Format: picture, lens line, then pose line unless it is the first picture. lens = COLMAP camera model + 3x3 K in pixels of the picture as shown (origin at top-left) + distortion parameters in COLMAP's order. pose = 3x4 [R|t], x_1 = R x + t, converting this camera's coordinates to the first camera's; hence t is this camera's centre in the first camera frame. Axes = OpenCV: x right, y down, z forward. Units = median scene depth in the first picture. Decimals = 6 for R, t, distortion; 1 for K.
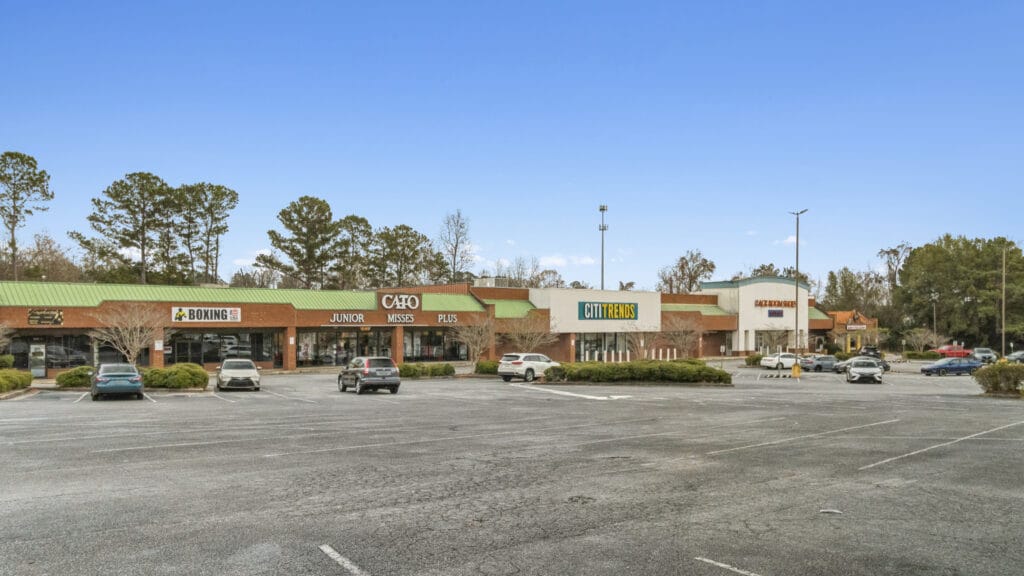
lens RADIAL K [[848.3, 0, 515.7], [0, 848.3, 337.5], [0, 0, 1]] dist [0.018718, 0.011158]
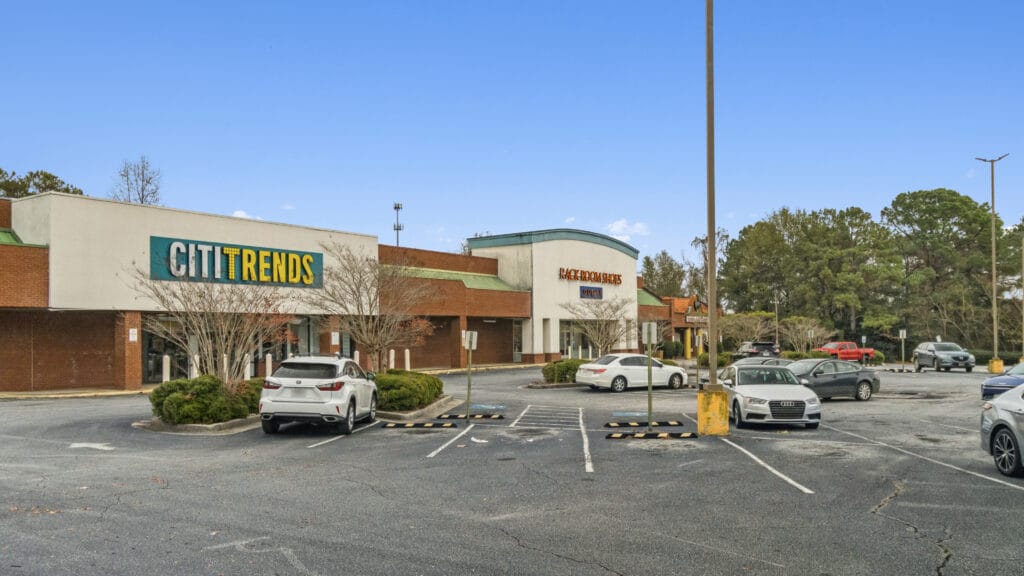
lens RADIAL K [[797.7, 0, 515.0], [0, 797.7, 332.5], [0, 0, 1]] dist [0.003923, 0.000613]
pose [[0.974975, -0.006162, 0.222227, 0.125068], [0.010283, 0.999796, -0.017389, 0.010286], [-0.222075, 0.019239, 0.974840, 0.455490]]
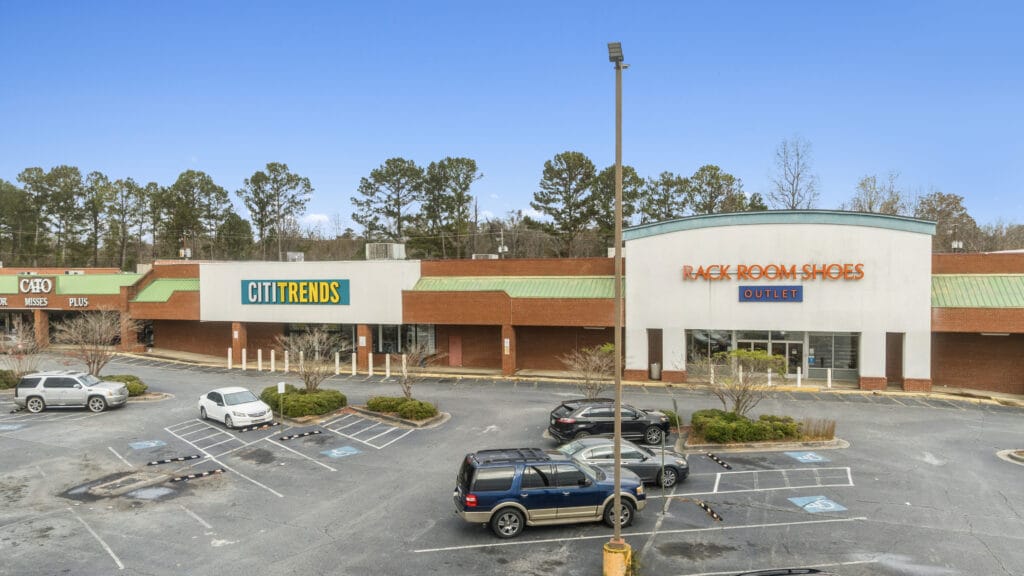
lens RADIAL K [[744.8, 0, 512.0], [0, 744.8, 288.0], [0, 0, 1]] dist [-0.023266, -0.004494]
pose [[0.465781, 0.021779, -0.884632, 0.593620], [-0.004098, 0.999739, 0.022455, -0.039731], [0.884891, -0.006834, 0.465748, 0.708268]]
